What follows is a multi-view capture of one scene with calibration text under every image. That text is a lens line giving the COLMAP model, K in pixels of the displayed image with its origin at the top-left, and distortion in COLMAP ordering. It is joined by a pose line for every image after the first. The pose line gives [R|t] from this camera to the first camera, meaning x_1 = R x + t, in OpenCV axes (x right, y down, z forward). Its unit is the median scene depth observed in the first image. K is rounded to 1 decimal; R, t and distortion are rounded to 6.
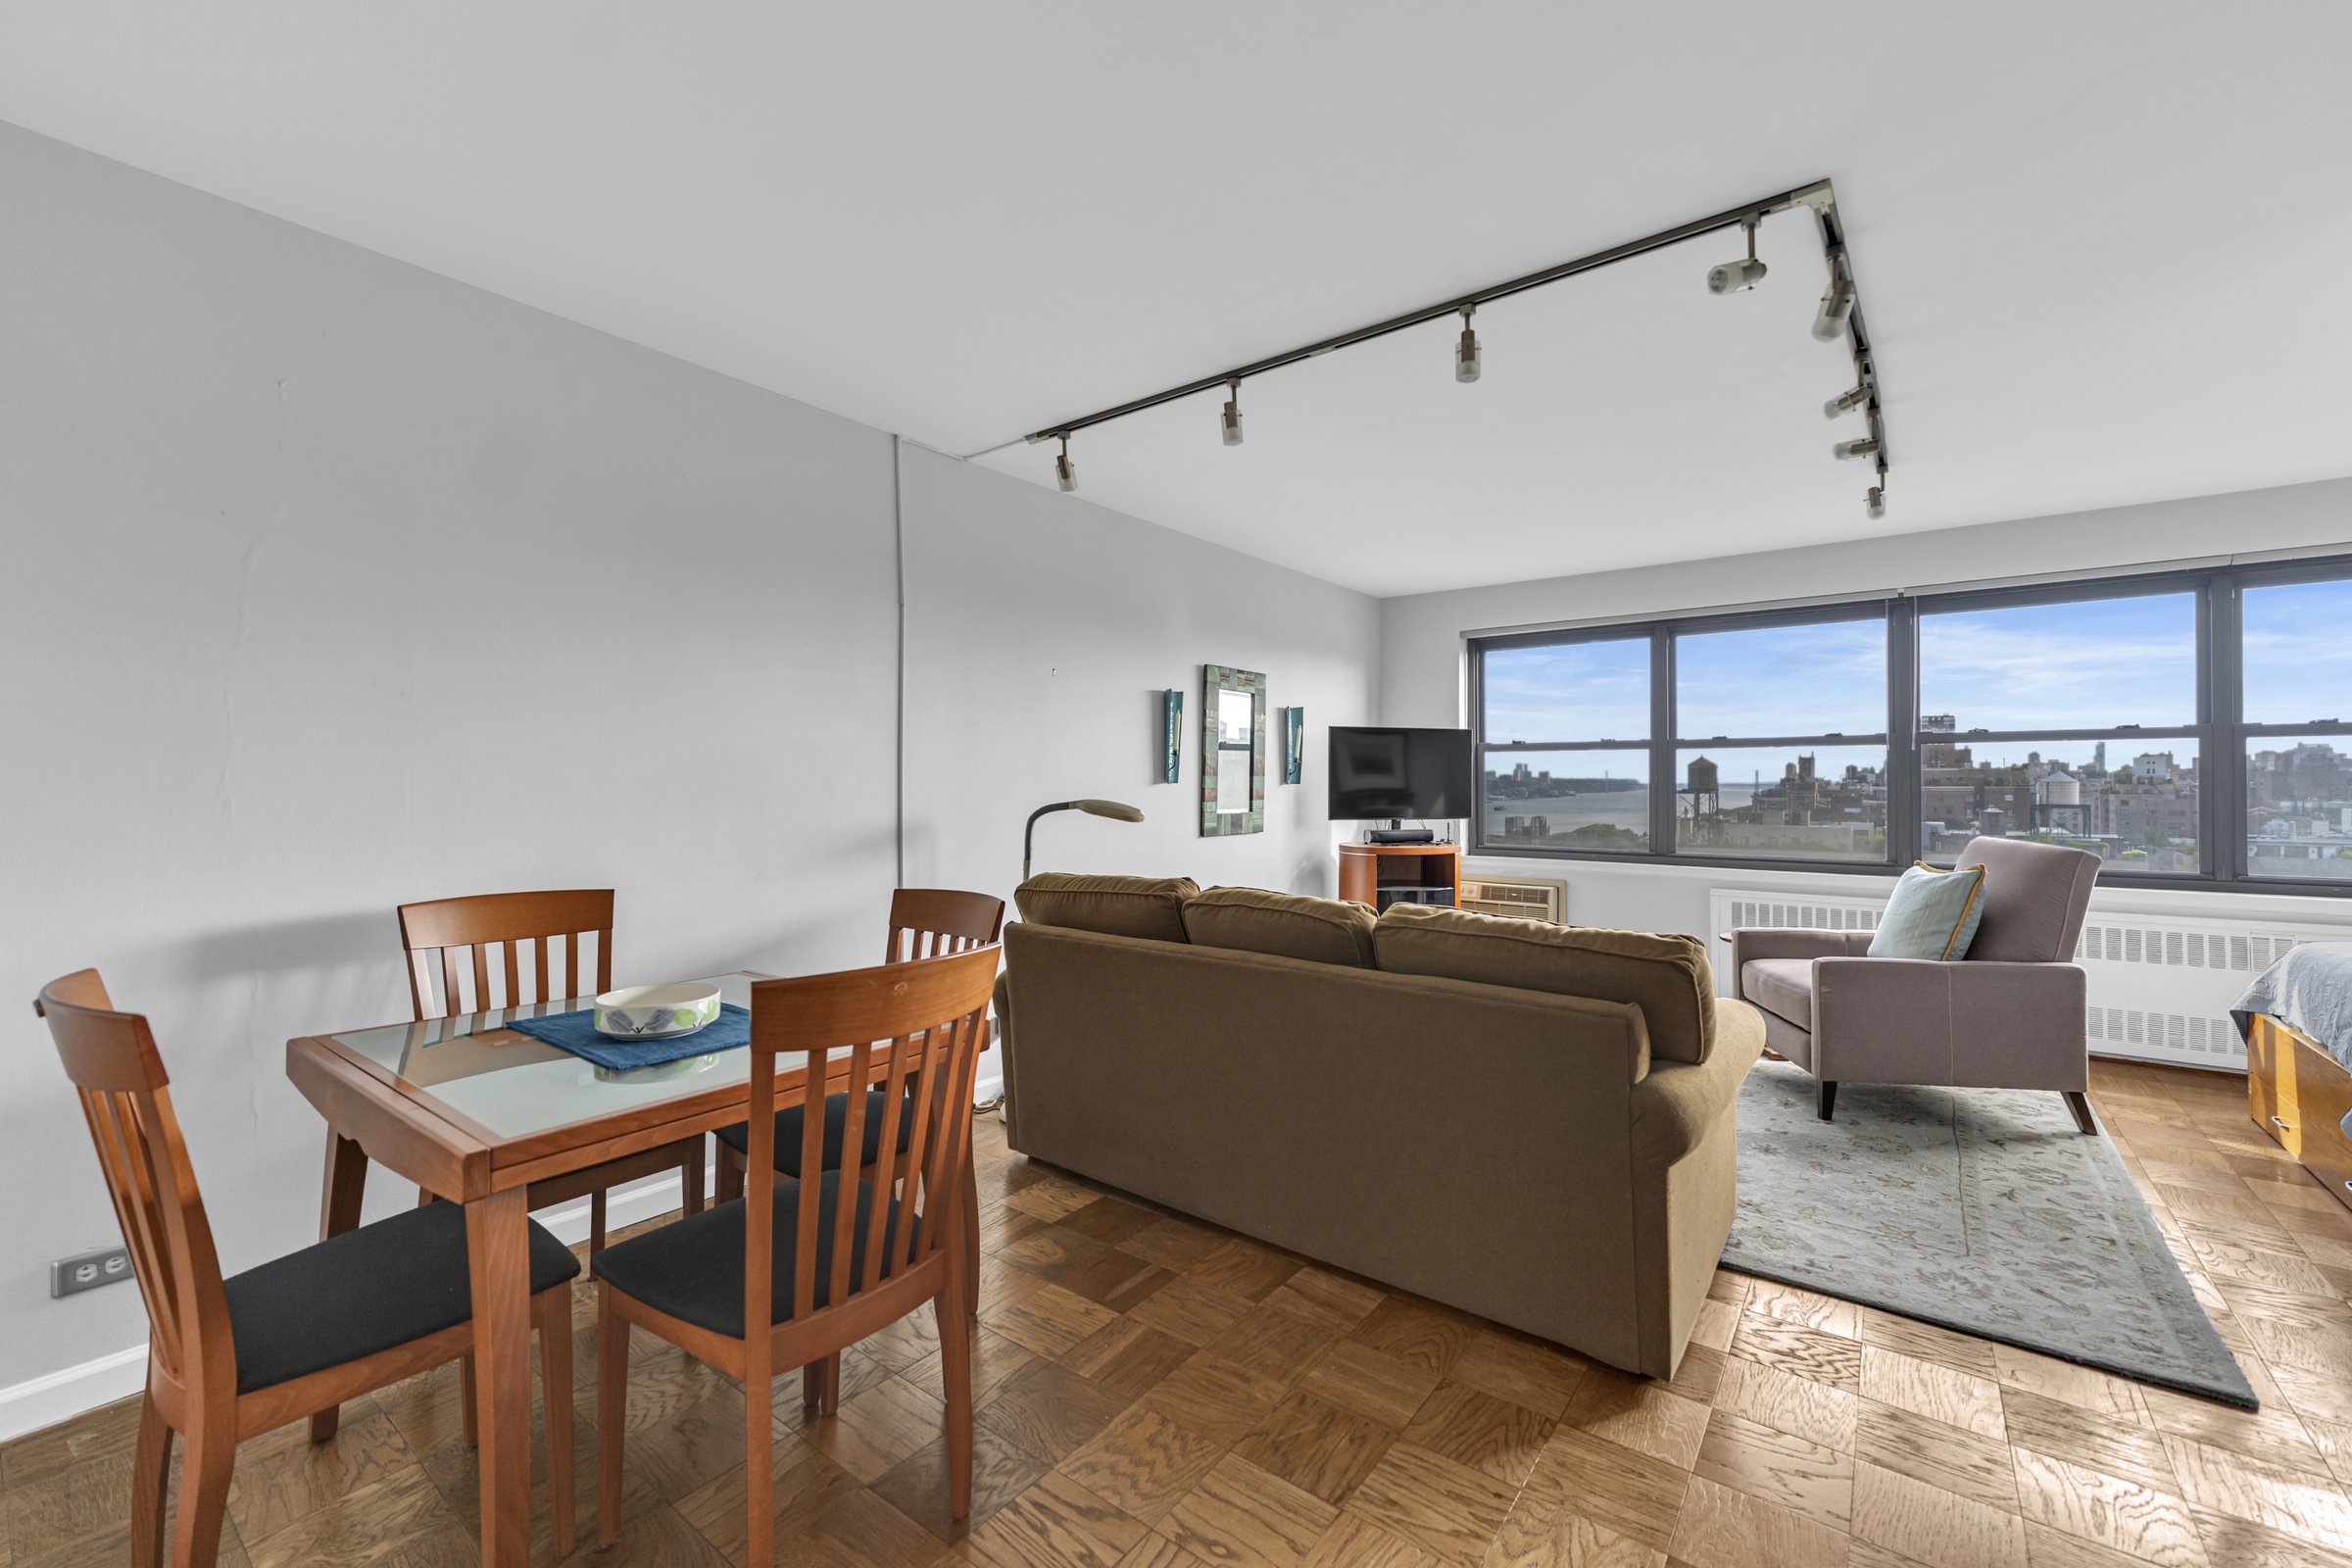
lens RADIAL K [[1018.9, 0, 1175.9], [0, 1018.9, 769.3], [0, 0, 1]] dist [-0.001384, 0.000922]
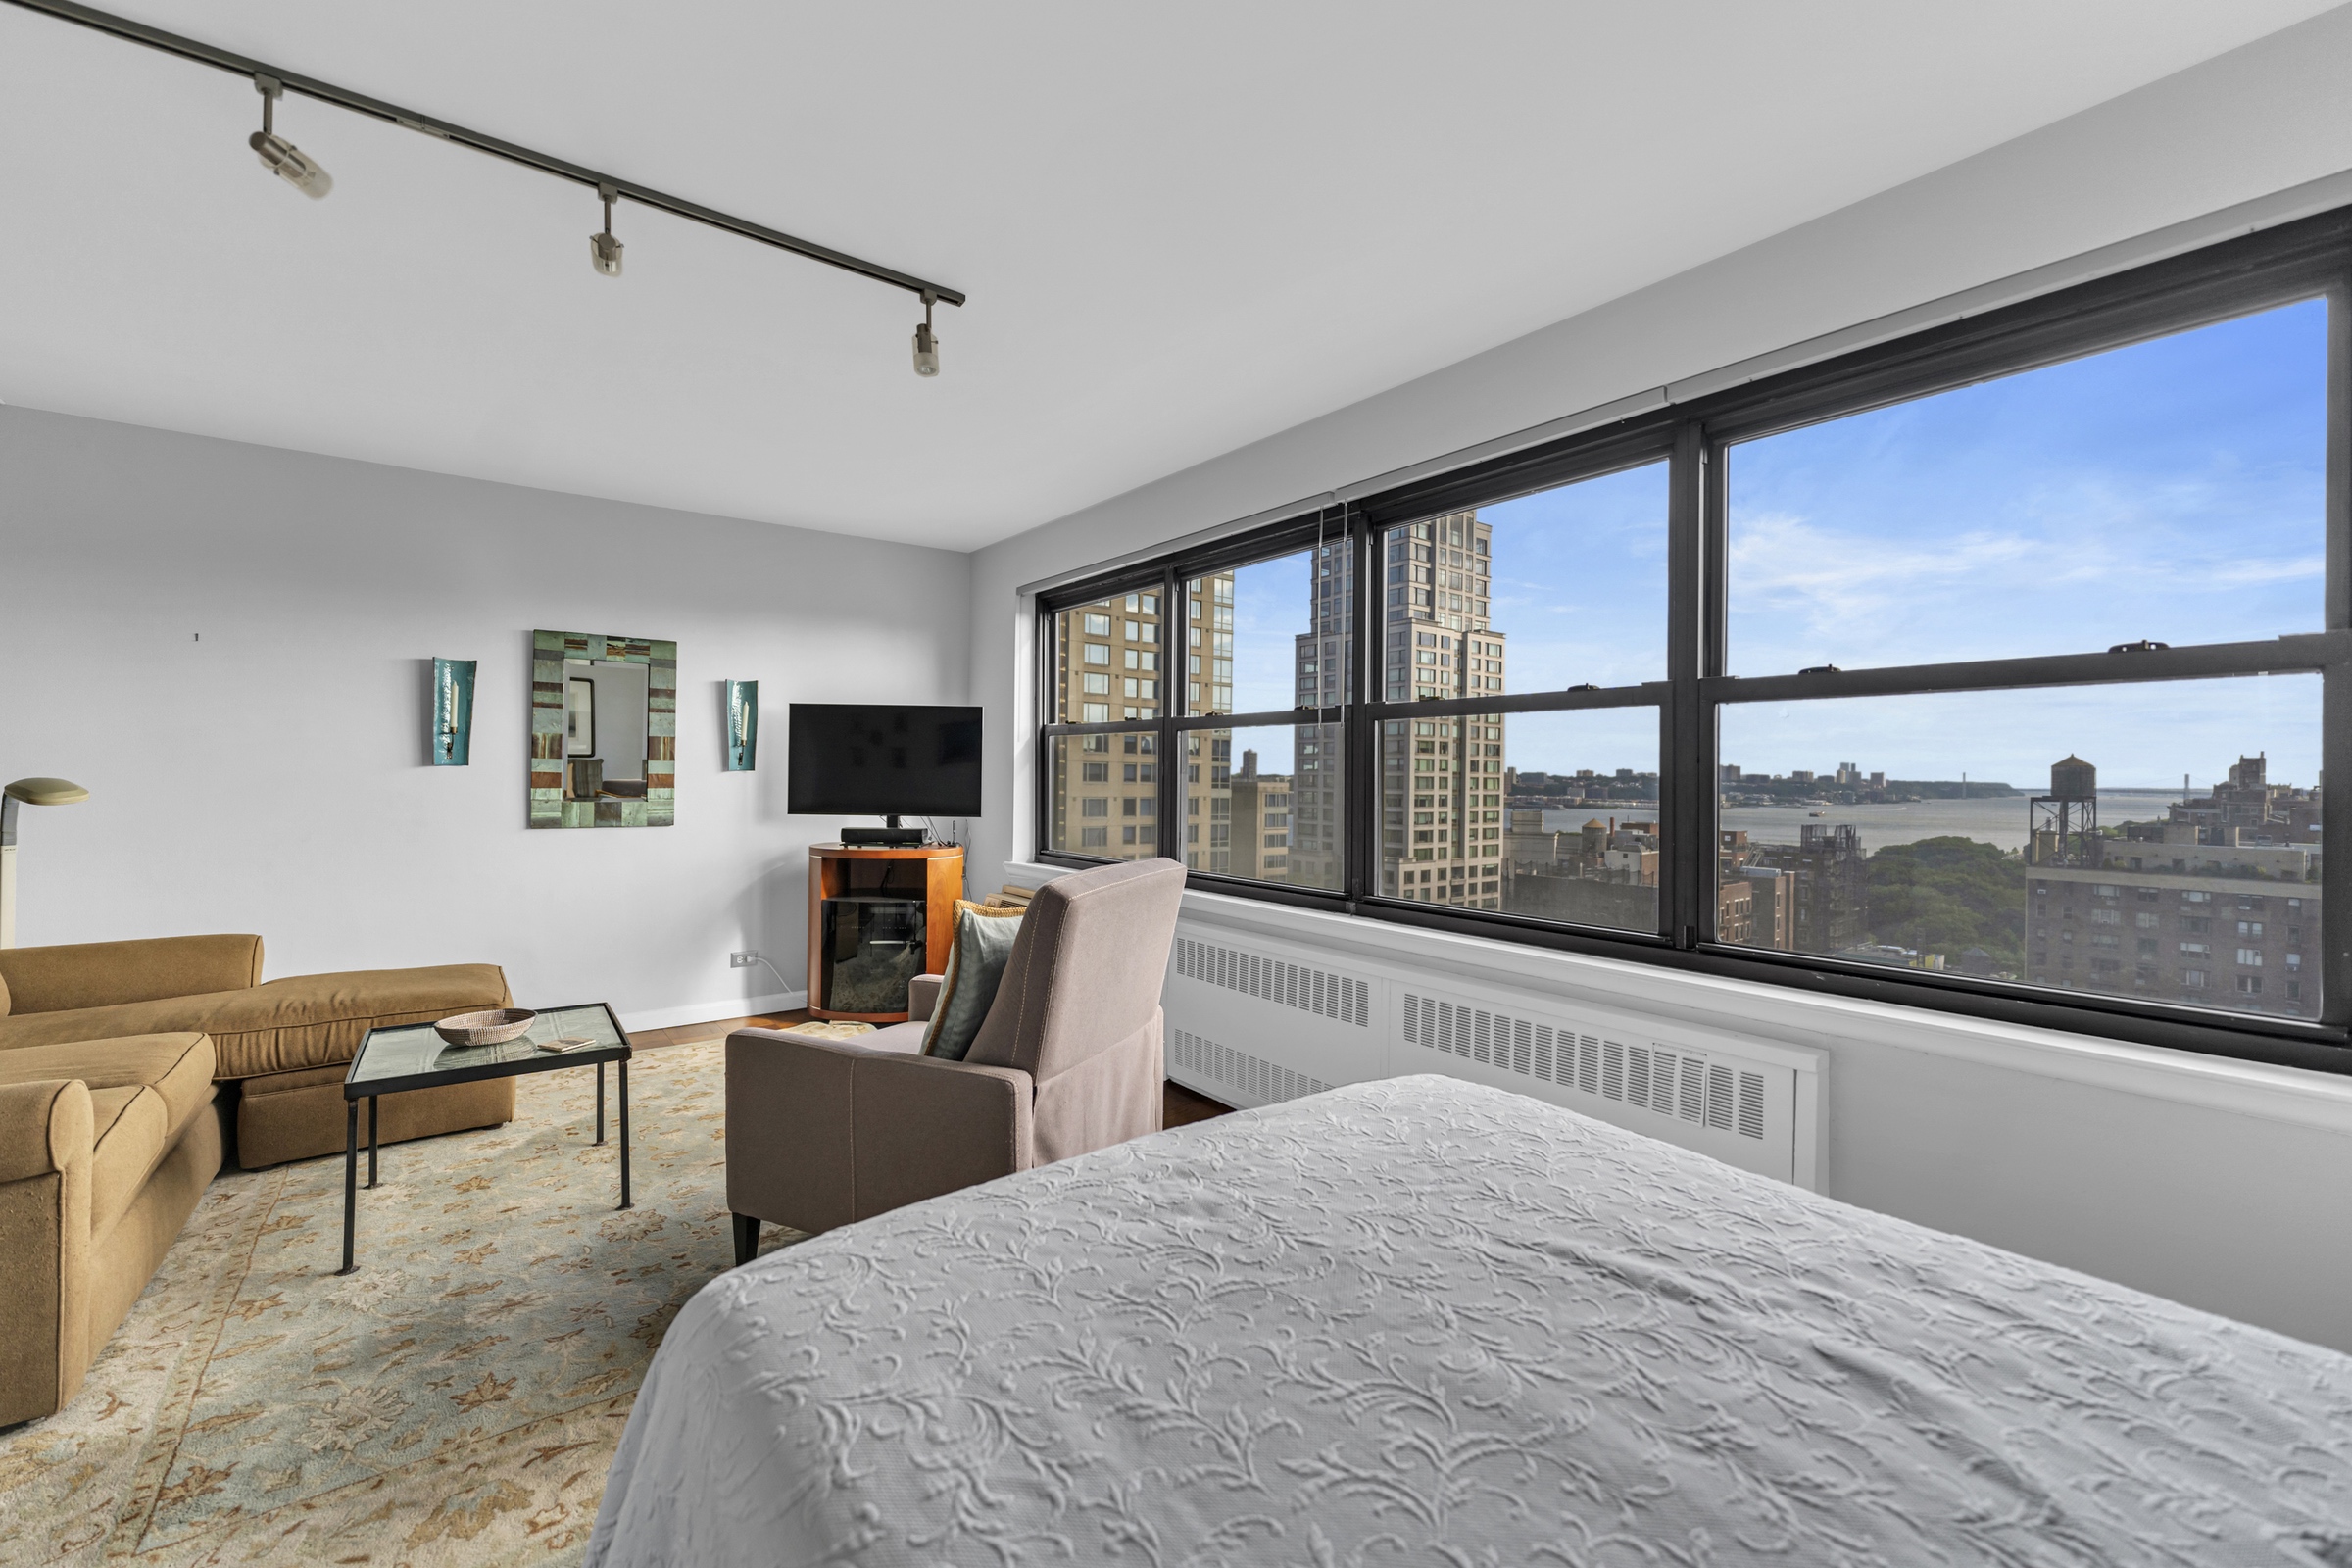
lens RADIAL K [[1018.9, 0, 1229.1], [0, 1018.9, 758.8], [0, 0, 1]] dist [-0.001384, 0.000922]
pose [[0.962533, 0.007258, -0.271069, 0.704254], [-0.009209, 0.999940, -0.005925, 0.005722], [0.271009, 0.008200, 0.962542, 0.278309]]
